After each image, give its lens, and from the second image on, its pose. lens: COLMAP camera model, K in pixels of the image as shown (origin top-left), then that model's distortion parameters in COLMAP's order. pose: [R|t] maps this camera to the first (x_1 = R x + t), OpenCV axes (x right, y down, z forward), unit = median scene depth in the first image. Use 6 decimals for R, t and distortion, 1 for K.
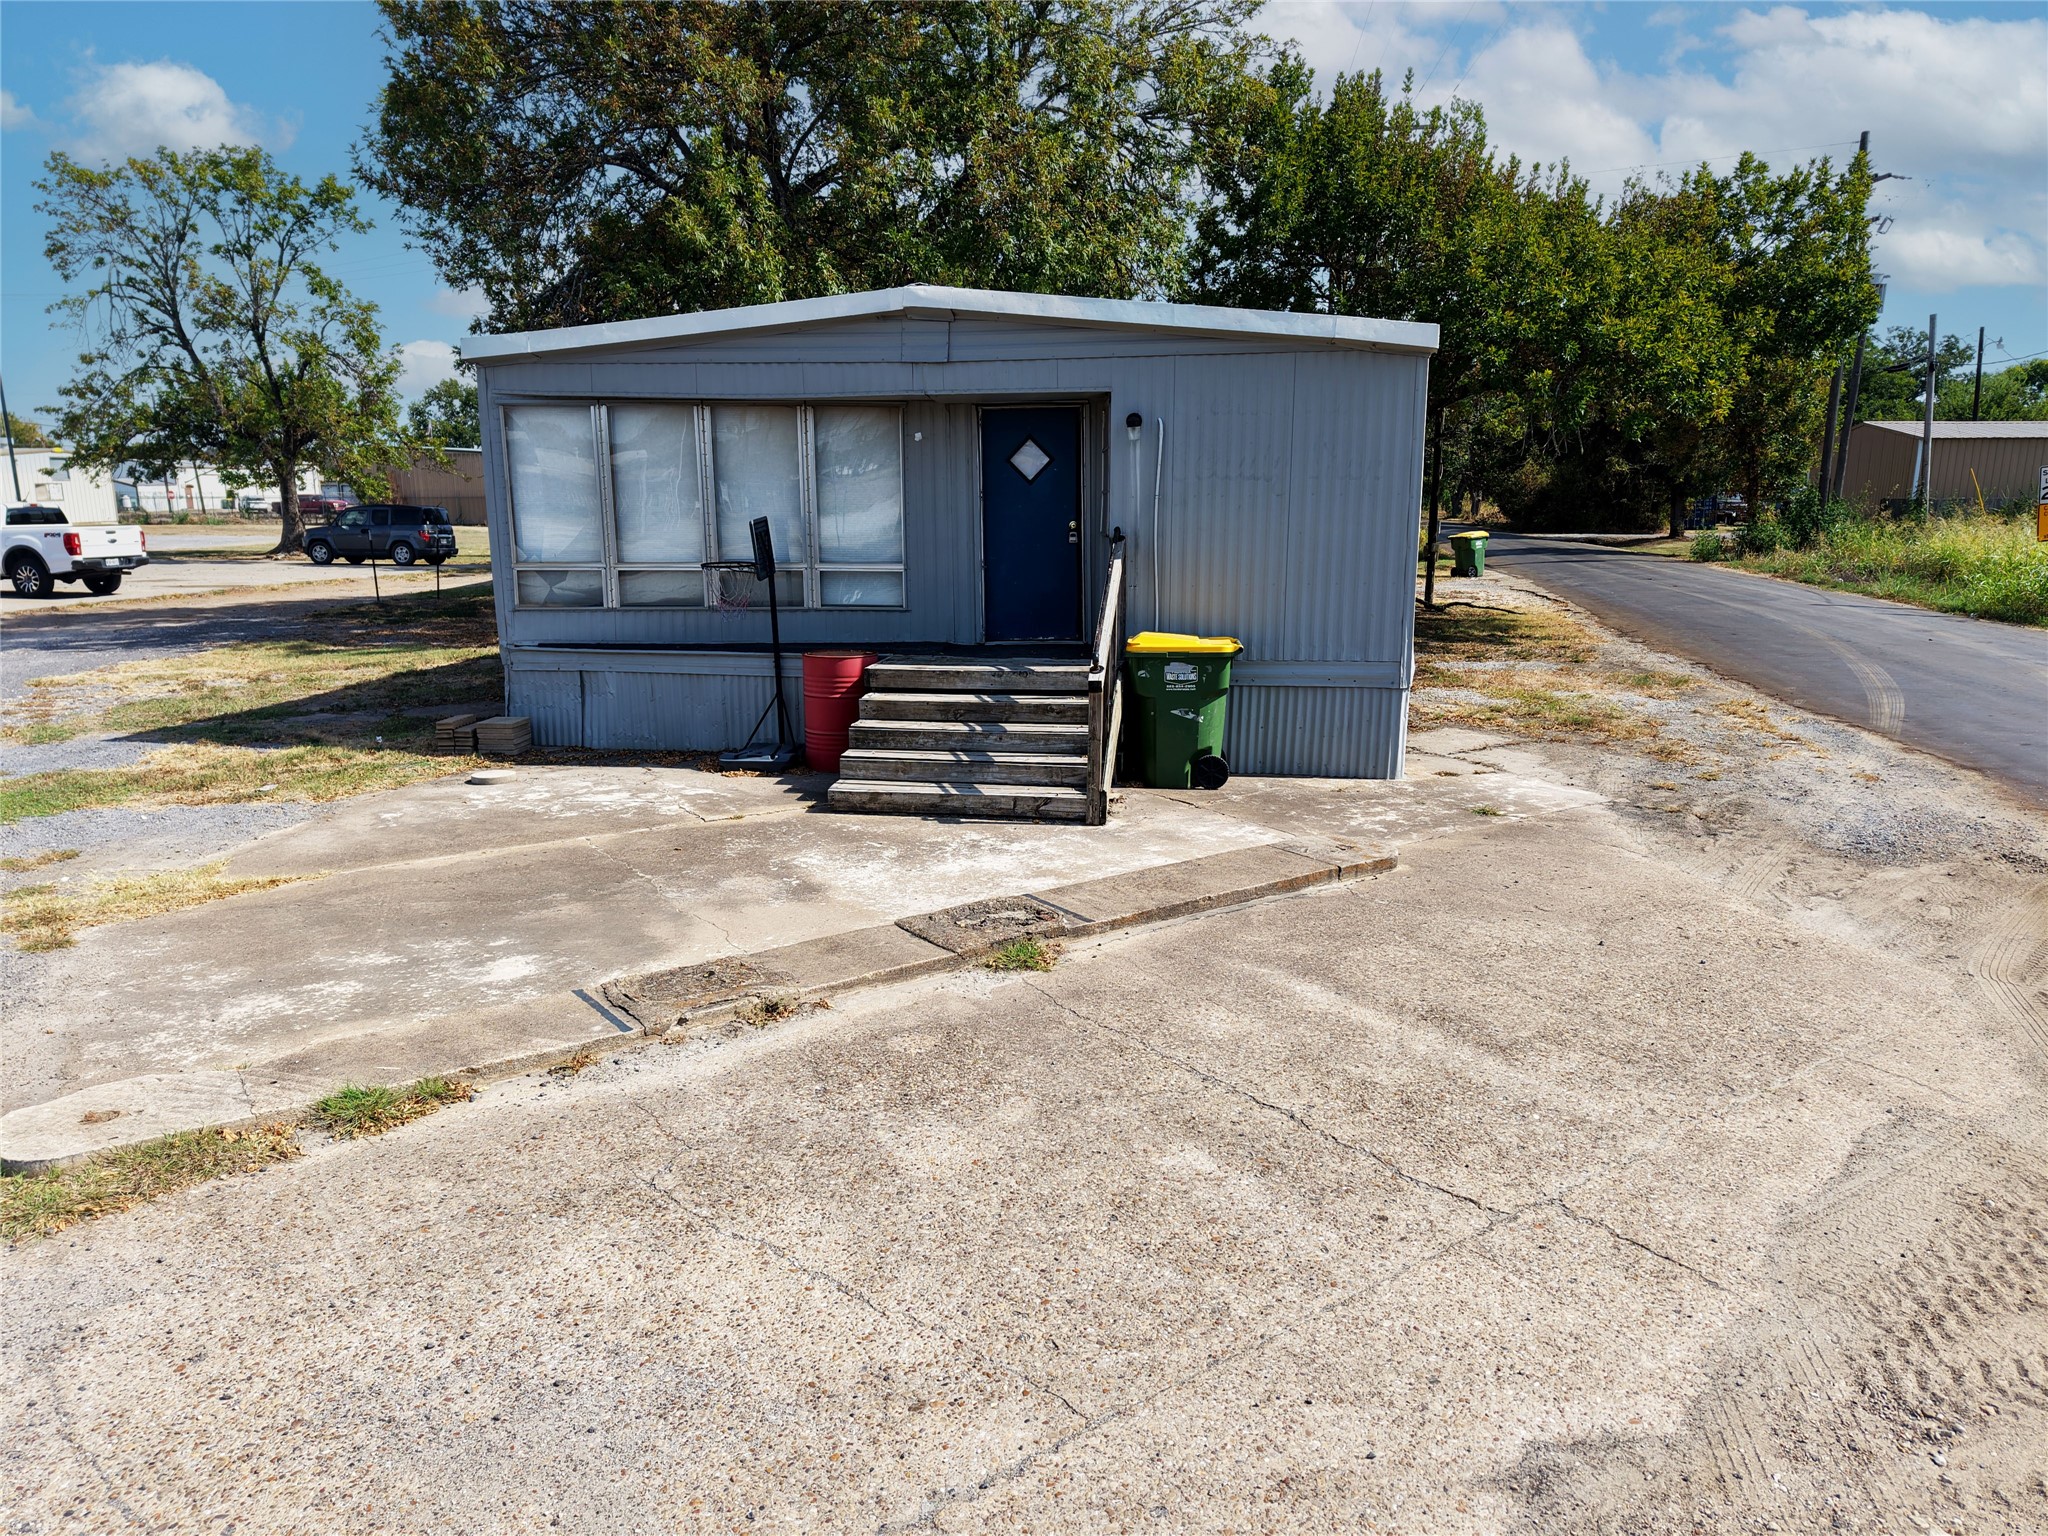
lens RADIAL K [[1366.1, 0, 1025.5], [0, 1366.1, 763.6], [0, 0, 1]] dist [0.054650, -0.071735]
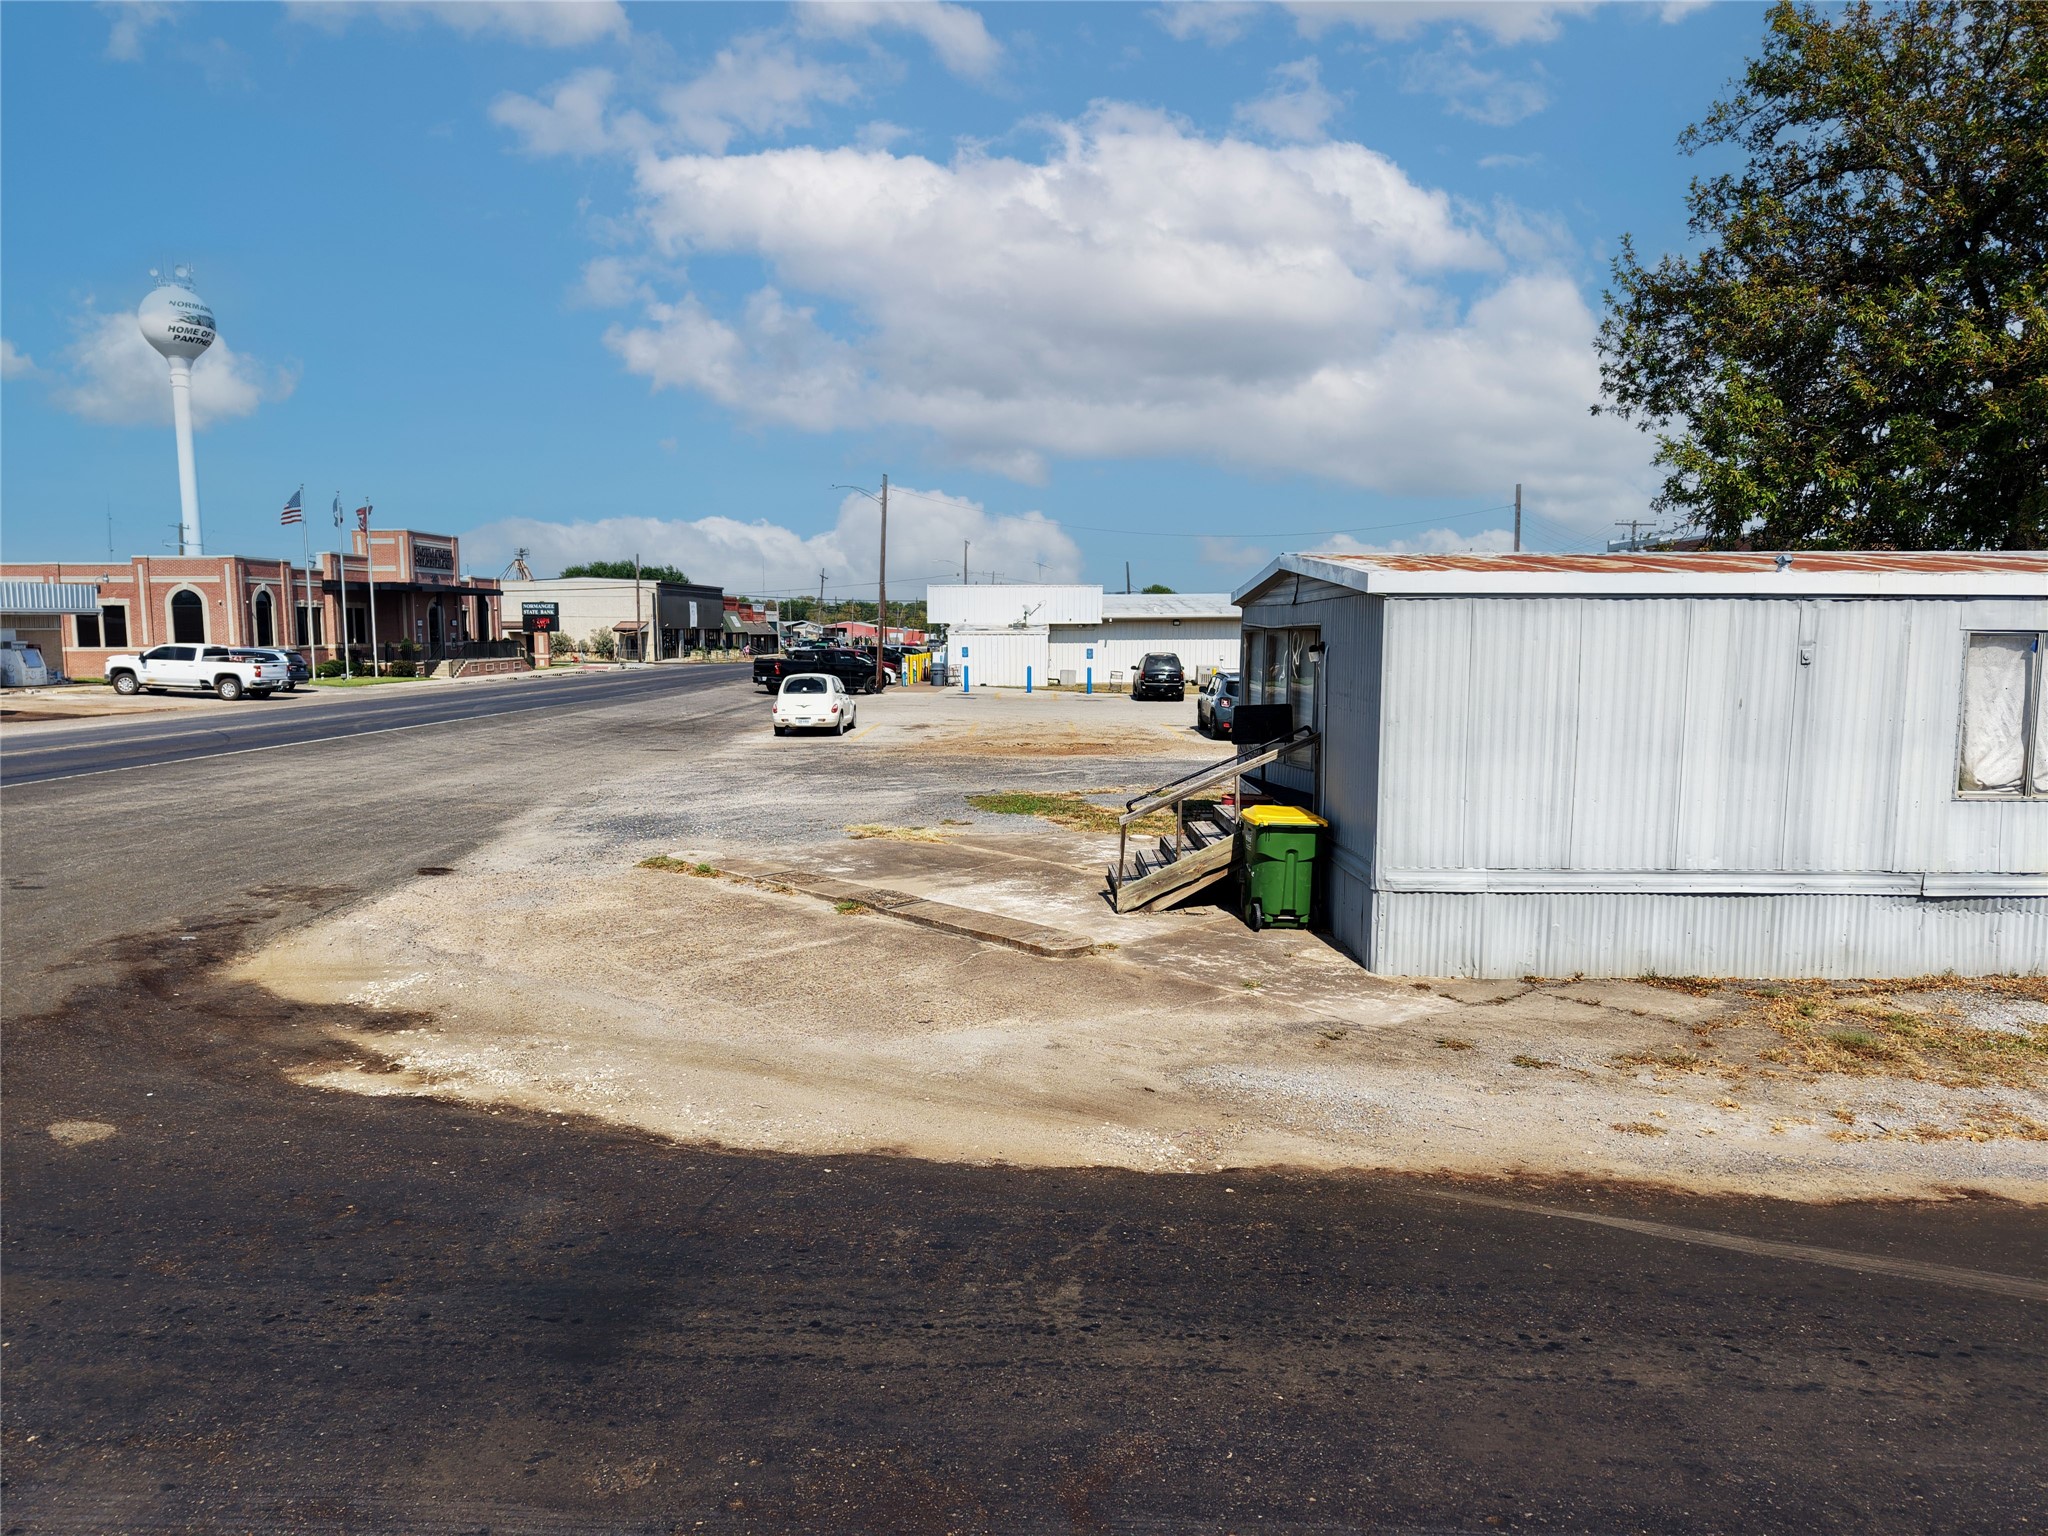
lens RADIAL K [[1364.2, 0, 1018.9], [0, 1364.2, 768.2], [0, 0, 1]] dist [0.030781, -0.023514]
pose [[0.152314, 0.102131, -0.983041, 1.400645], [-0.200230, 0.977209, 0.070501, -0.183138], [0.967837, 0.186096, 0.169292, 0.563486]]
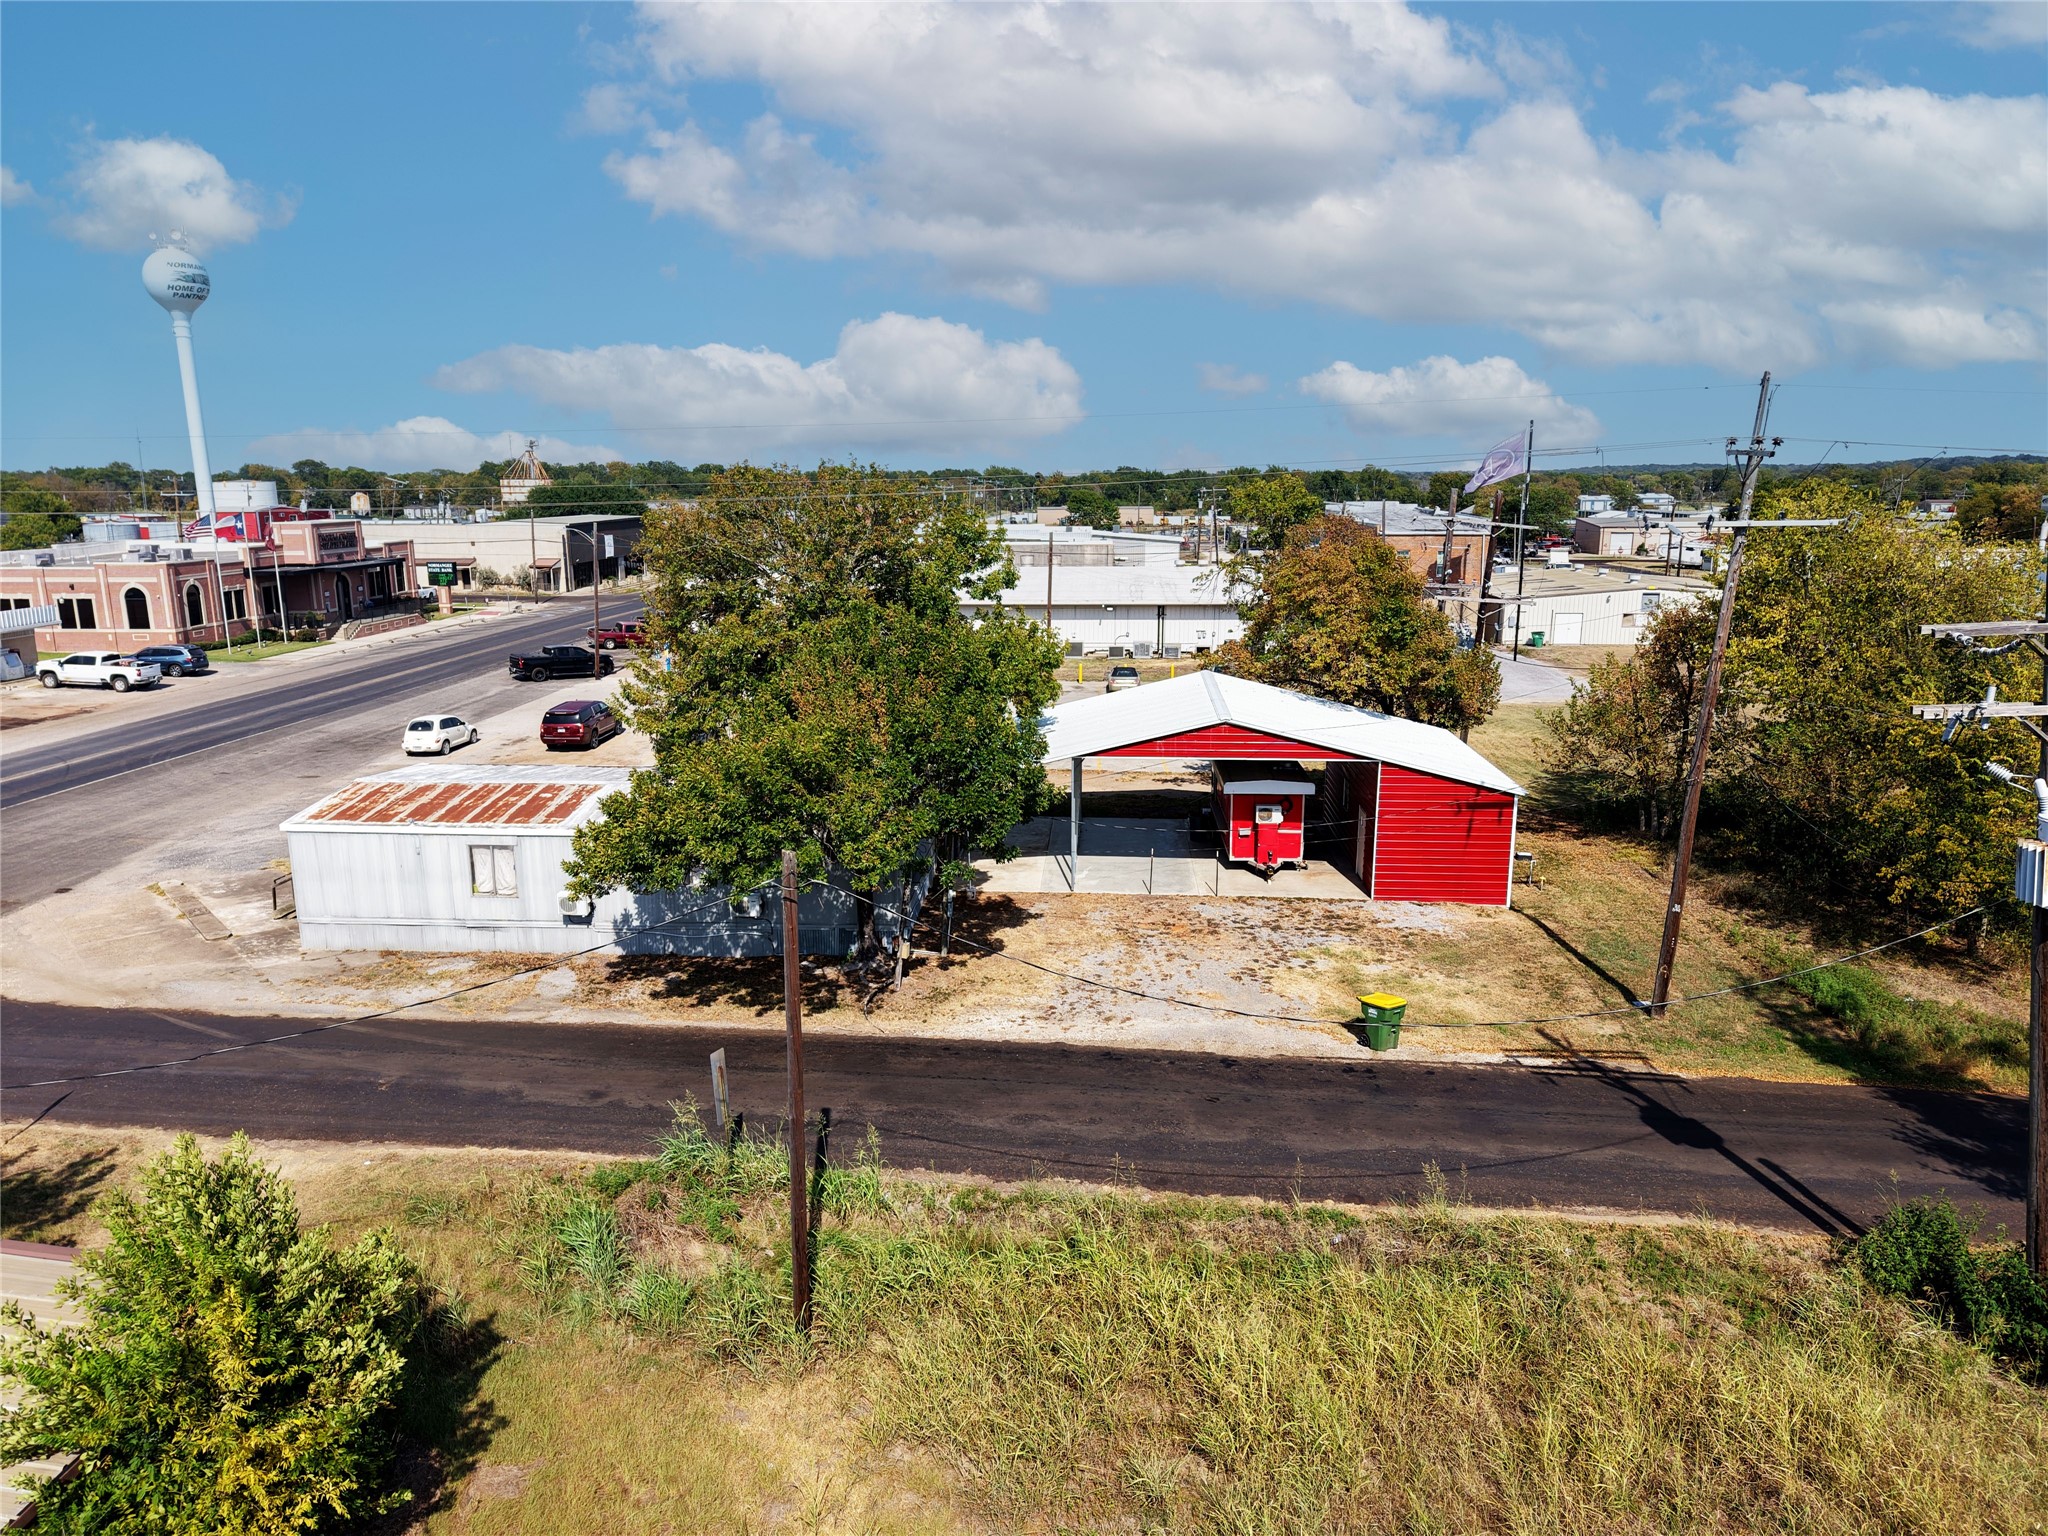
lens RADIAL K [[1364.2, 0, 1018.9], [0, 1364.2, 768.2], [0, 0, 1]] dist [0.030781, -0.023514]
pose [[0.100720, 0.208733, -0.972772, 3.993104], [-0.199390, 0.962143, 0.185808, -1.525553], [0.974730, 0.175246, 0.138526, 2.378040]]
